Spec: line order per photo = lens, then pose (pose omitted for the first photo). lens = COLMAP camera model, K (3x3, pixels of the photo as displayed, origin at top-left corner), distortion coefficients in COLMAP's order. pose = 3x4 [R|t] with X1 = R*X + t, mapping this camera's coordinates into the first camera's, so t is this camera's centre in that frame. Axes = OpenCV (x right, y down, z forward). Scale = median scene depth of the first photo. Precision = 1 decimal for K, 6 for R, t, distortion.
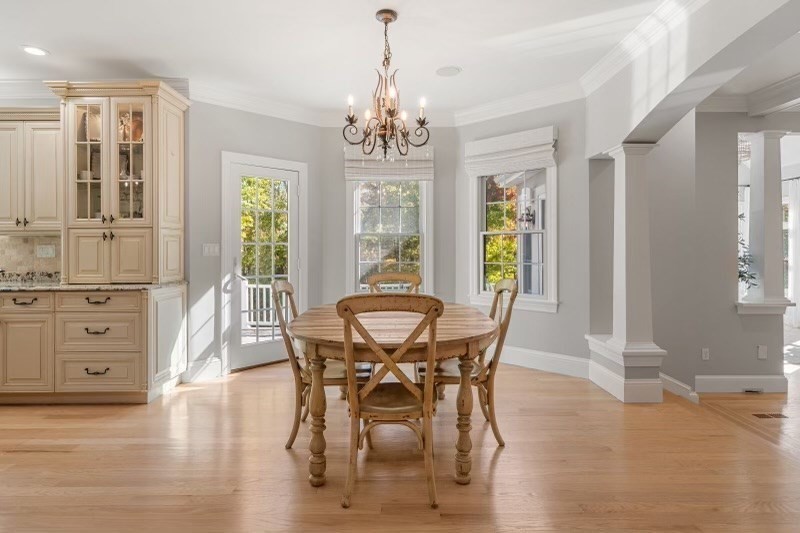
lens RADIAL K [[444.2, 0, 401.1], [0, 444.2, 248.1], [0, 0, 1]] dist [0.000378, 0.000452]
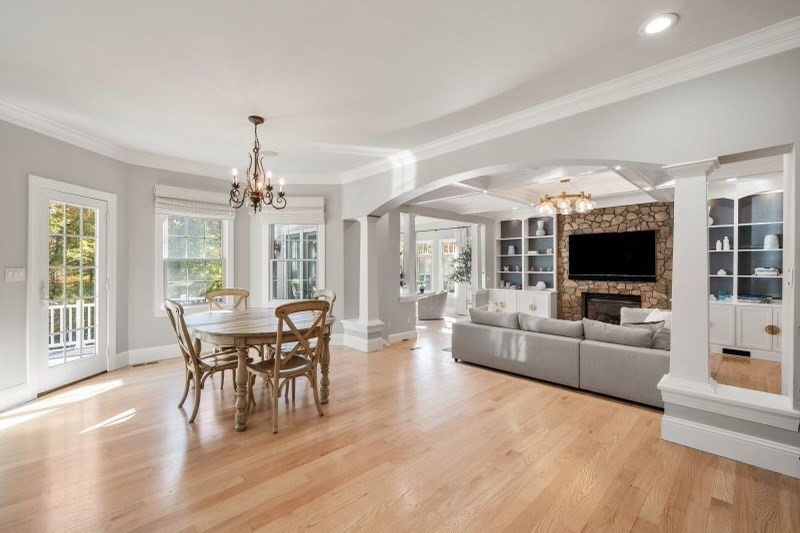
lens RADIAL K [[321.5, 0, 400.0], [0, 321.5, 266.5], [0, 0, 1]] dist [-0.000587, -0.000074]
pose [[0.740485, 0.004918, 0.672054, -0.316285], [-0.005499, 0.999984, -0.001259, -0.018706], [-0.672050, -0.002763, 0.740501, -0.110962]]
